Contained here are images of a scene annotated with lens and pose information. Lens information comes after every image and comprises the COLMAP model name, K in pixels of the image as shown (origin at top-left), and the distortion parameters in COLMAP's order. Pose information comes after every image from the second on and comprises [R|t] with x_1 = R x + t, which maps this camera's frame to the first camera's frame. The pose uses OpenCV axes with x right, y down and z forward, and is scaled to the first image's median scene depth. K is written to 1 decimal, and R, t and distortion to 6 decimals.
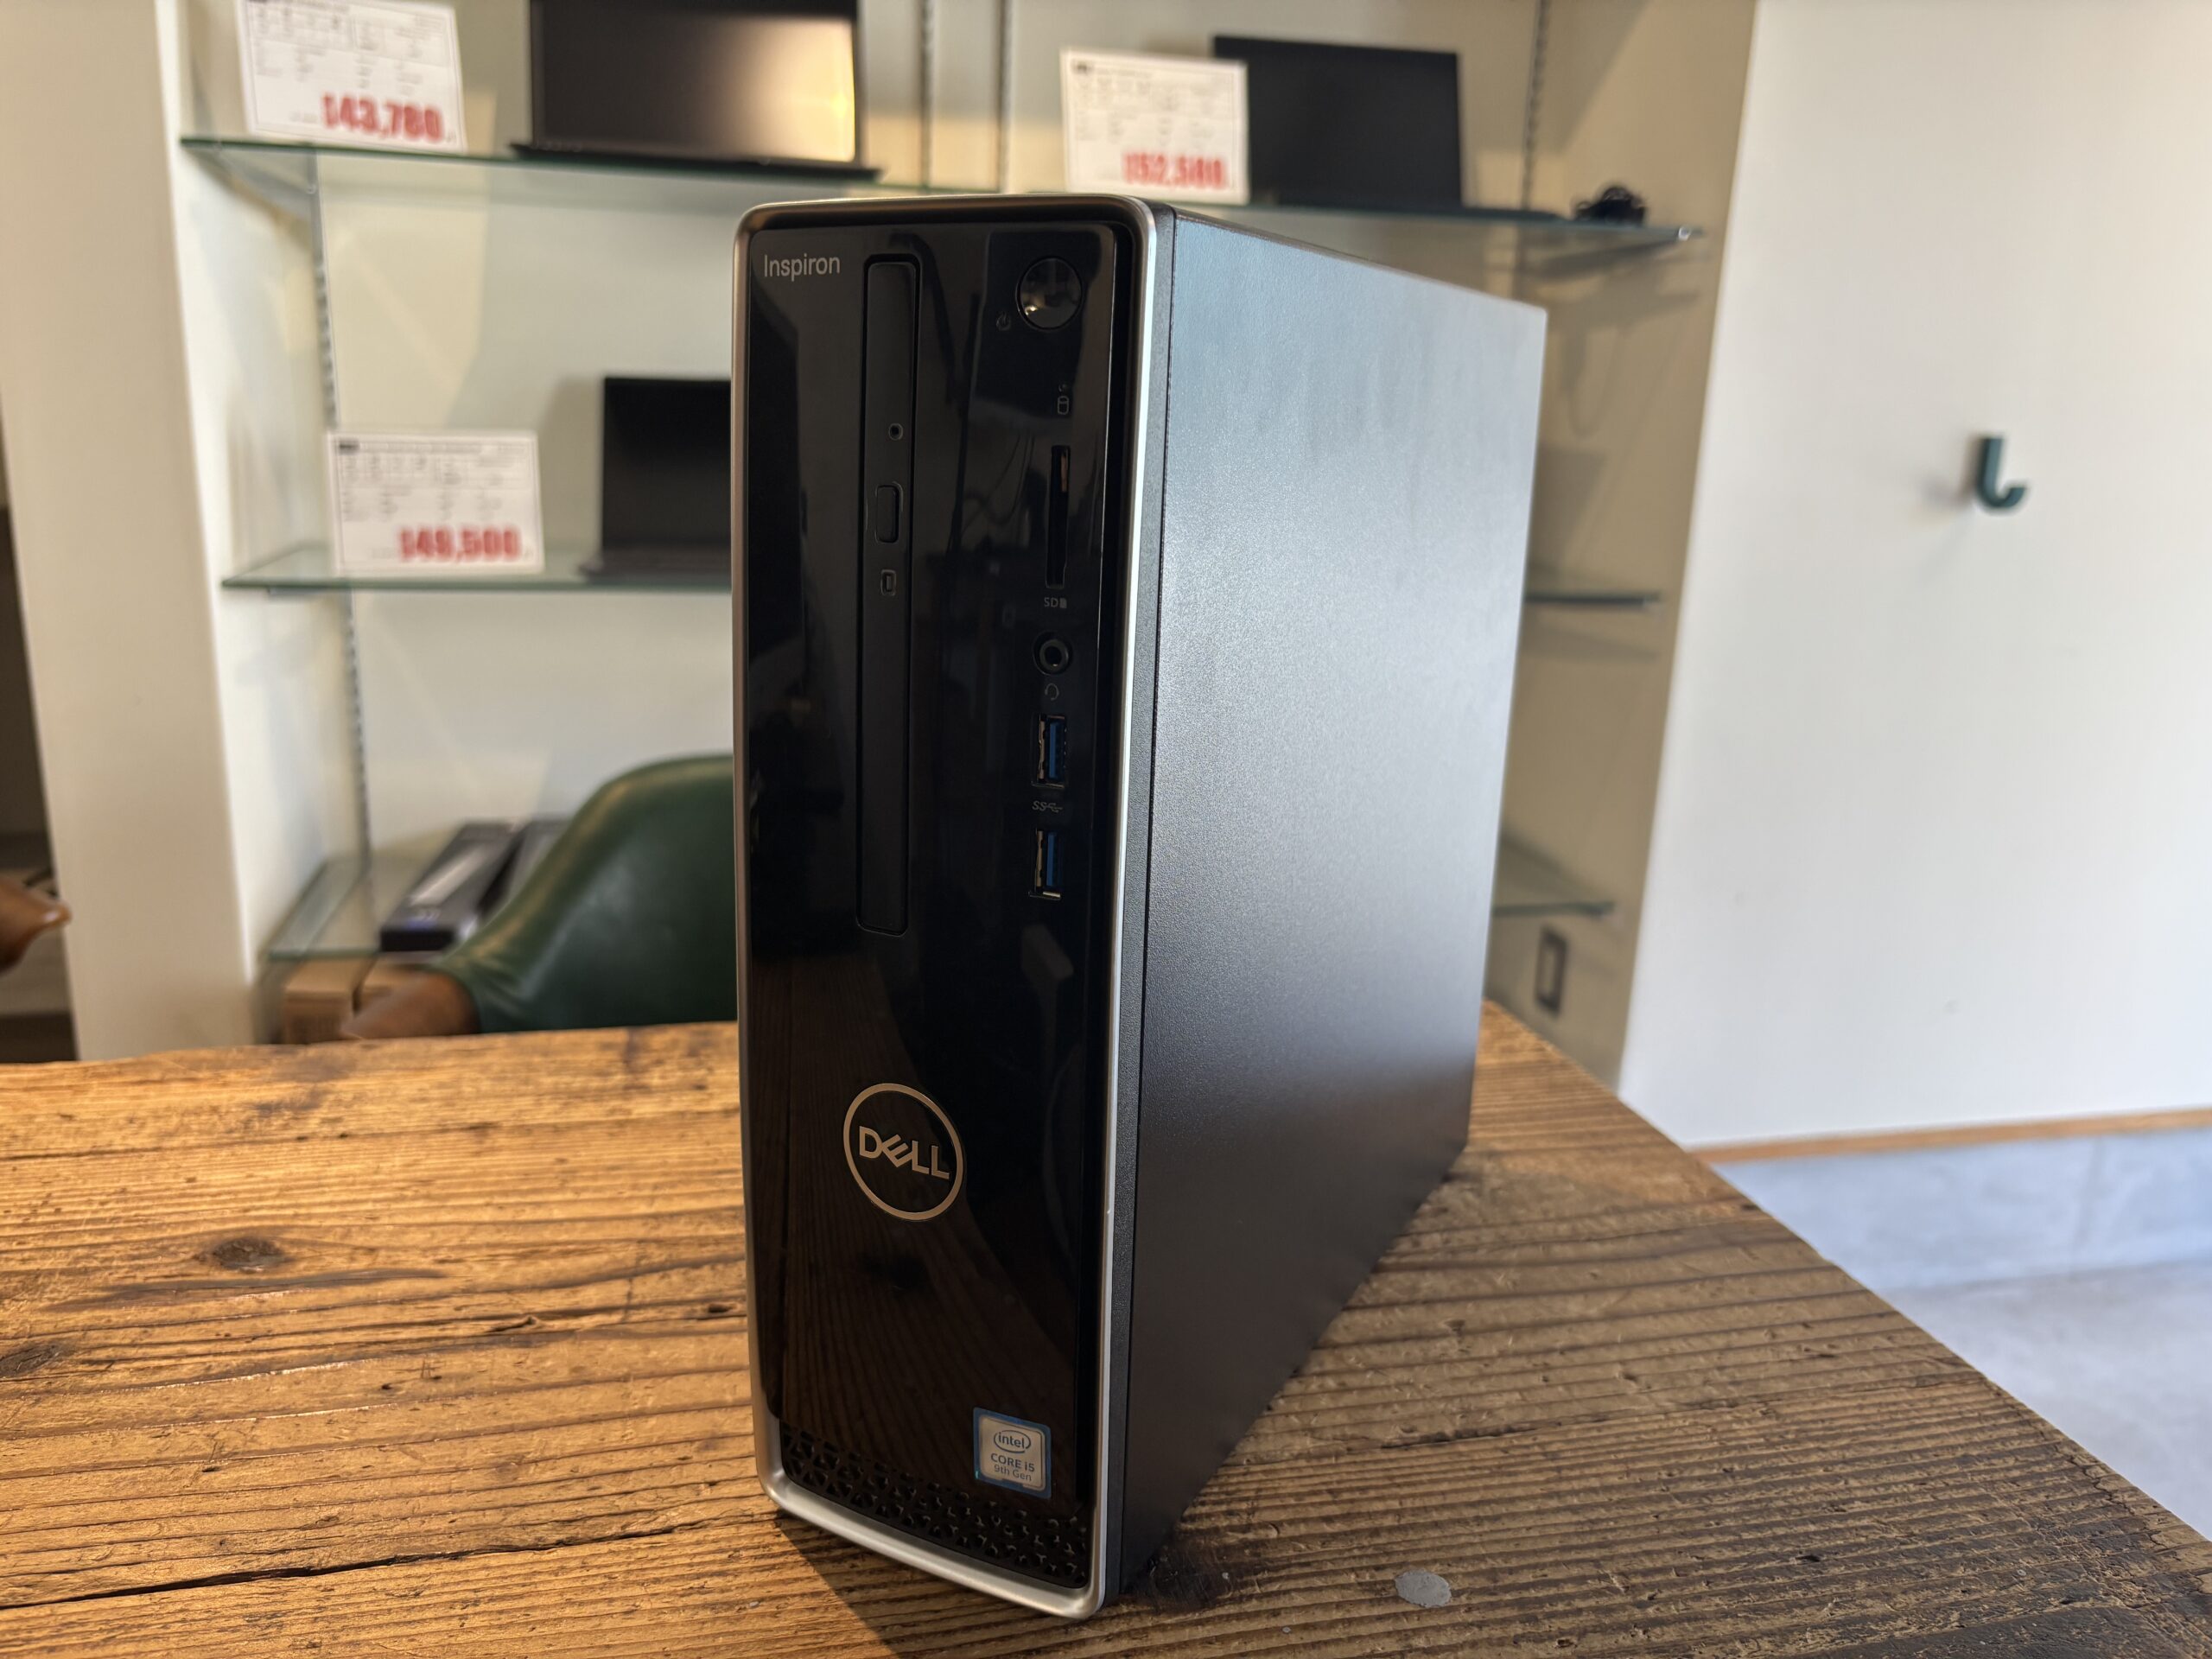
lens RADIAL K [[1718.3, 0, 1106.0], [0, 1718.3, 829.5], [0, 0, 1]] dist [0.056766, -0.086771]
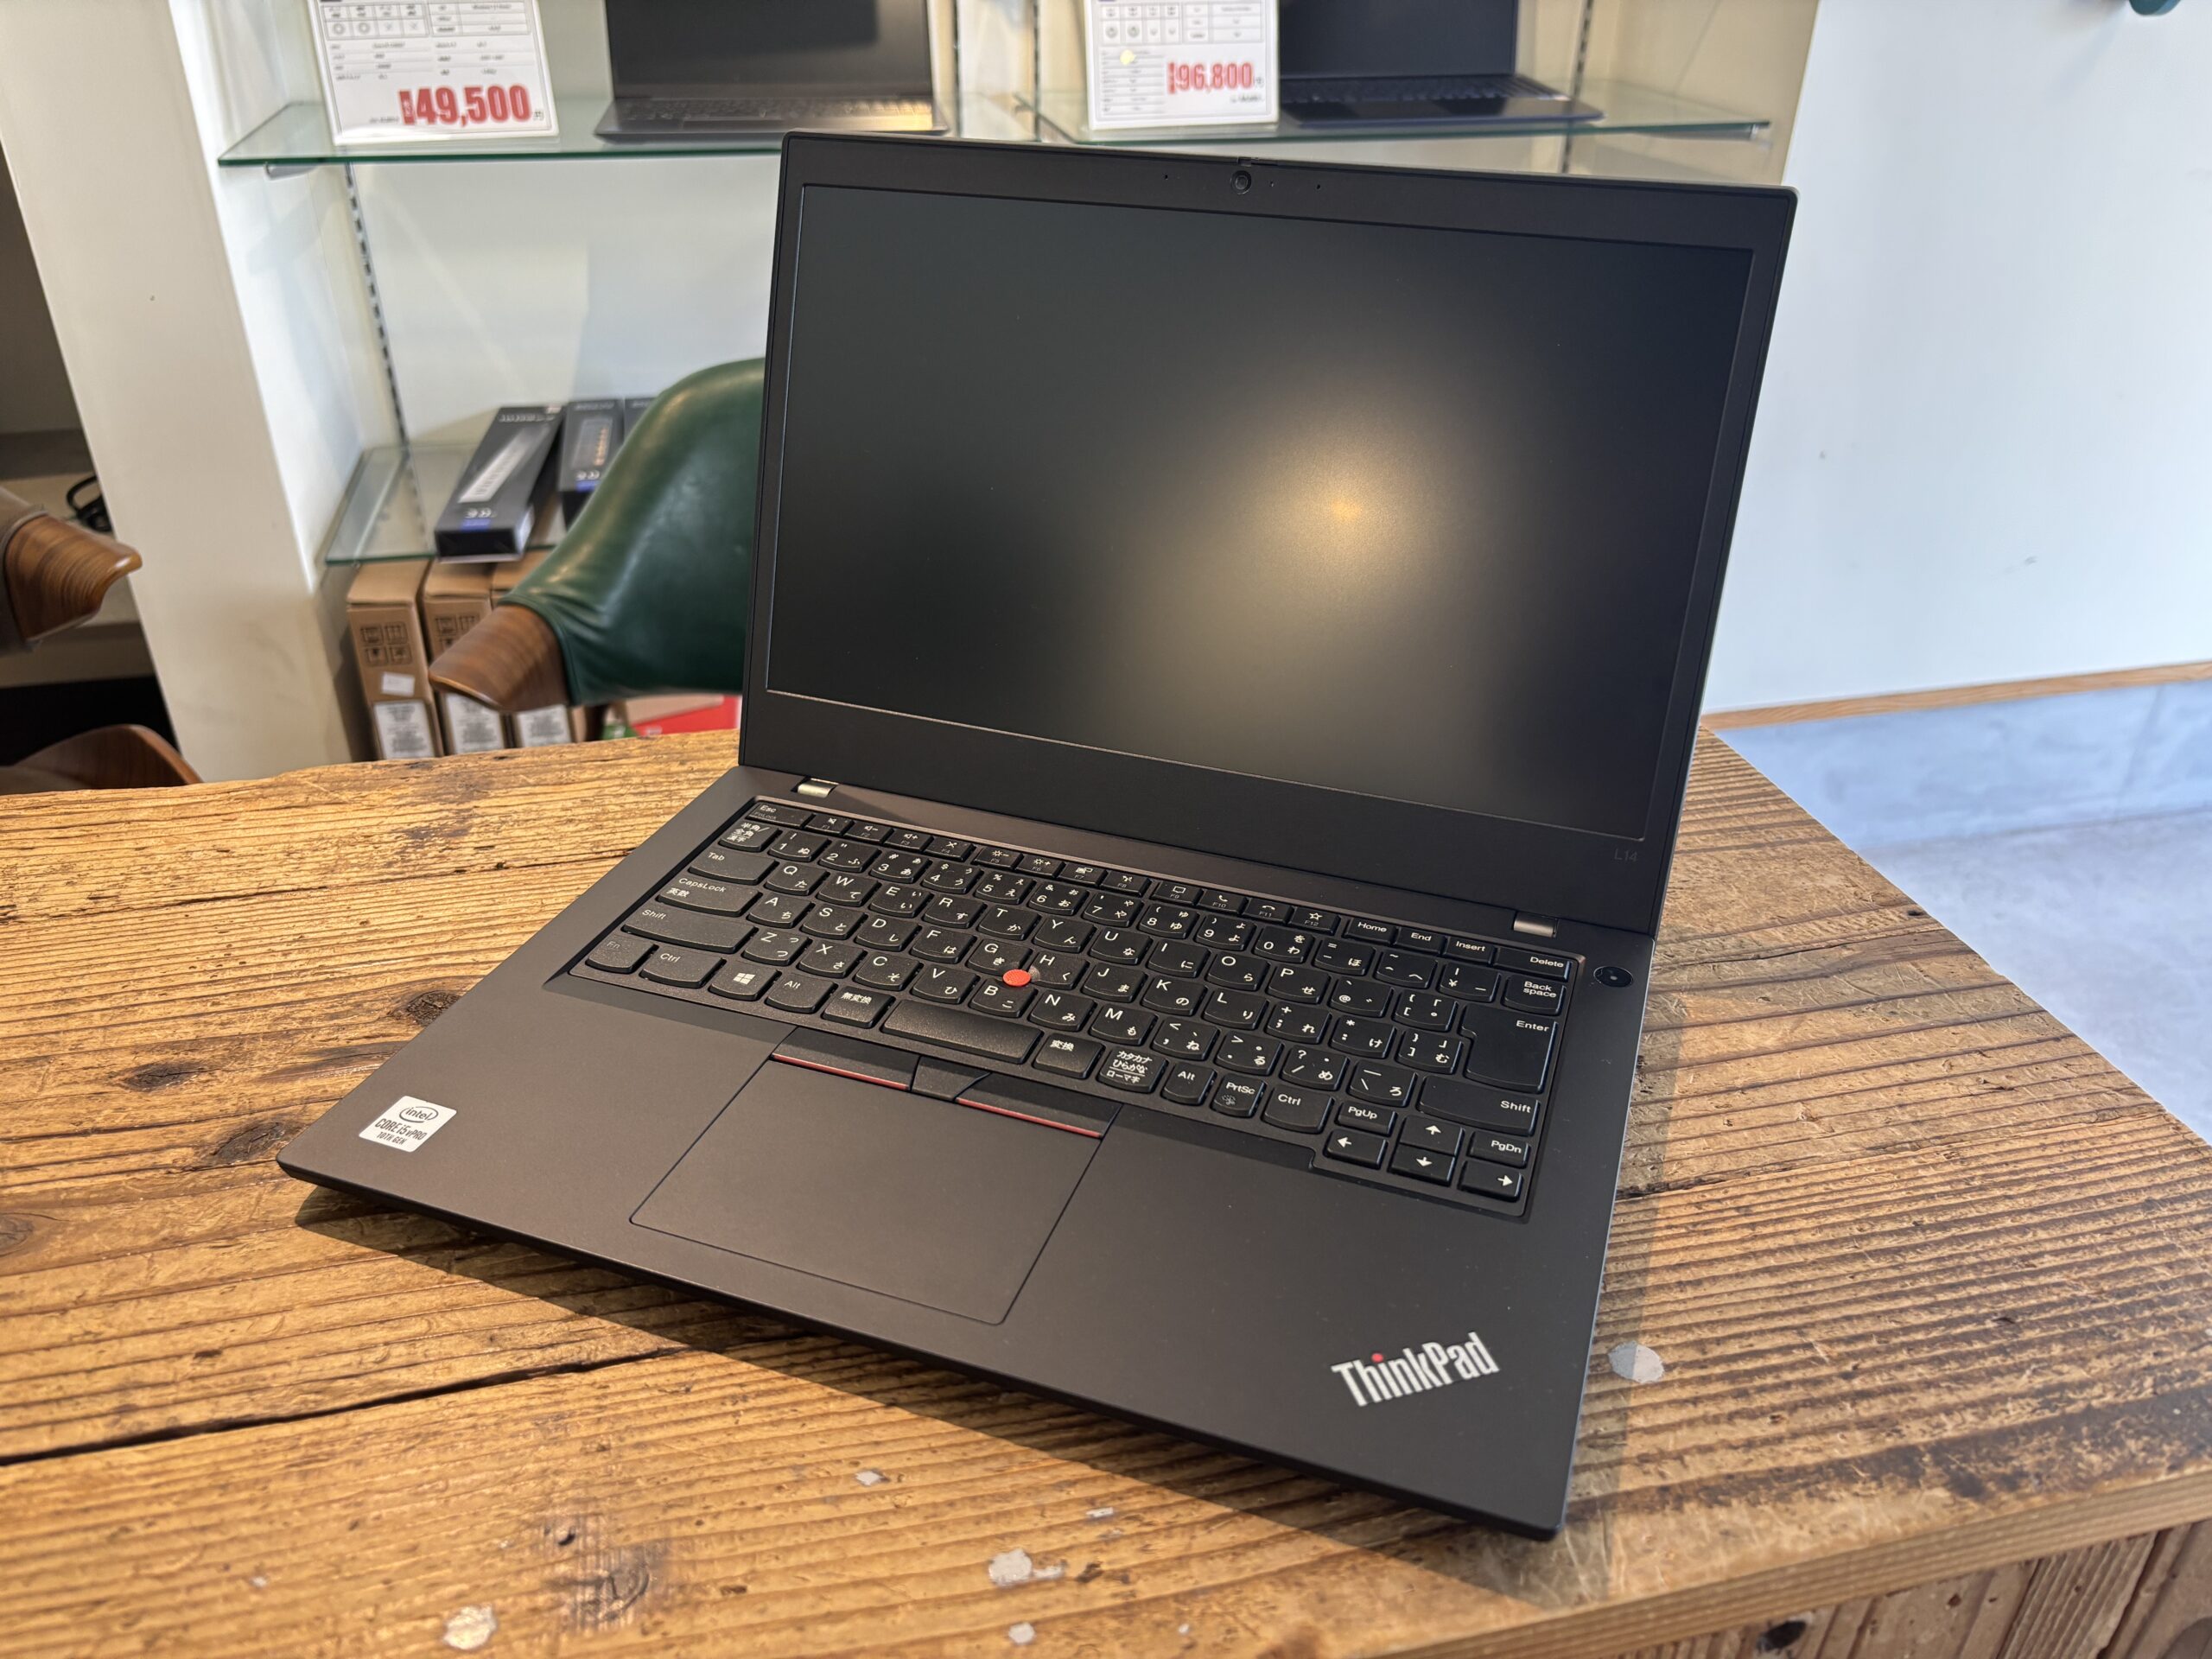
lens RADIAL K [[1706.4, 0, 1098.9], [0, 1706.4, 835.3], [0, 0, 1]] dist [0.057498, -0.083322]
pose [[0.999609, -0.019027, -0.020502, -0.093953], [0.023936, 0.961114, 0.275113, -0.133374], [0.014470, -0.275496, 0.961193, 0.069446]]
